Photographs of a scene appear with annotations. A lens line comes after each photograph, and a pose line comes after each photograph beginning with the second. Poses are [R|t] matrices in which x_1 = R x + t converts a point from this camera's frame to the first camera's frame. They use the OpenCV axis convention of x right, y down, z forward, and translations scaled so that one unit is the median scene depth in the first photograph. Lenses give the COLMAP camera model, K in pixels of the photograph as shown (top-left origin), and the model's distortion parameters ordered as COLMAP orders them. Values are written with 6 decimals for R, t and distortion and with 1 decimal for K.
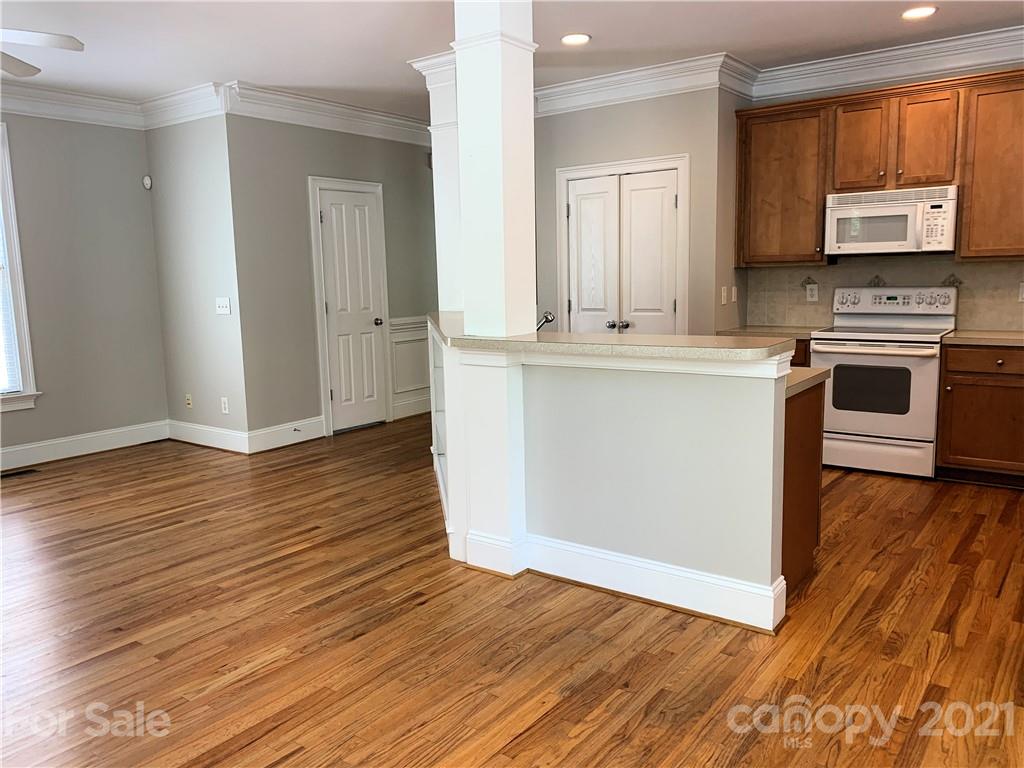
lens RADIAL K [[799.7, 0, 510.2], [0, 799.7, 377.1], [0, 0, 1]] dist [0.067982, -0.080790]
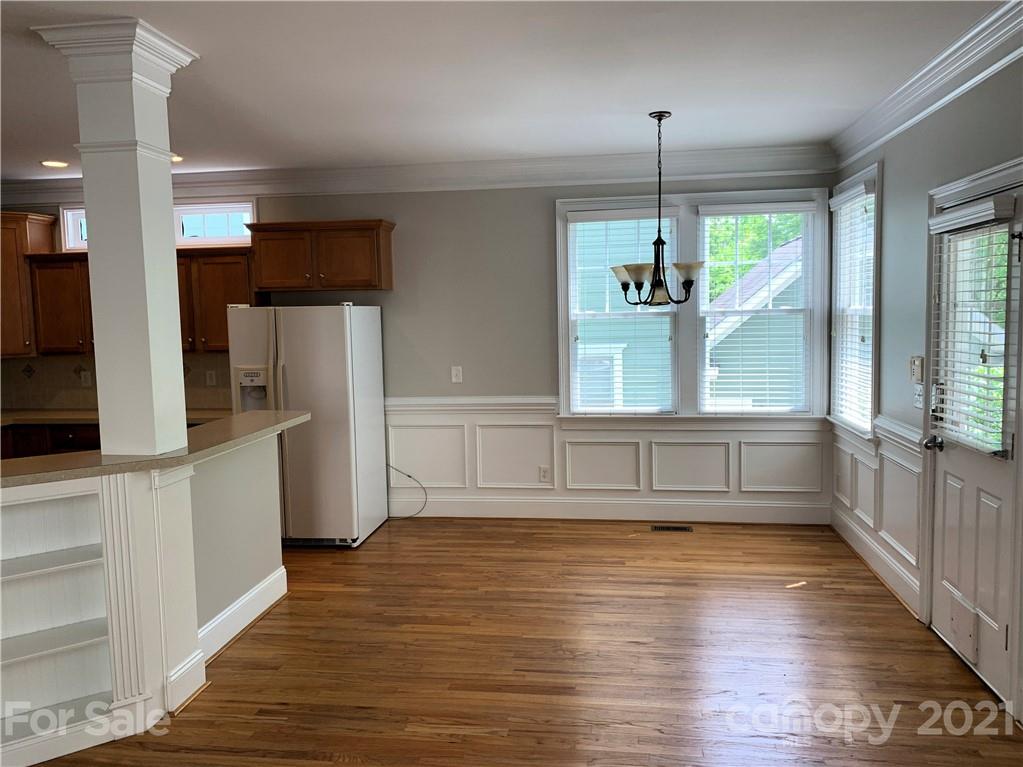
lens RADIAL K [[798.9, 0, 509.7], [0, 798.9, 376.6], [0, 0, 1]] dist [0.067982, -0.080790]
pose [[-0.484684, -0.042484, 0.873657, -1.277509], [0.146997, 0.980658, 0.129237, -0.245974], [-0.862249, 0.191064, -0.469064, 1.306573]]
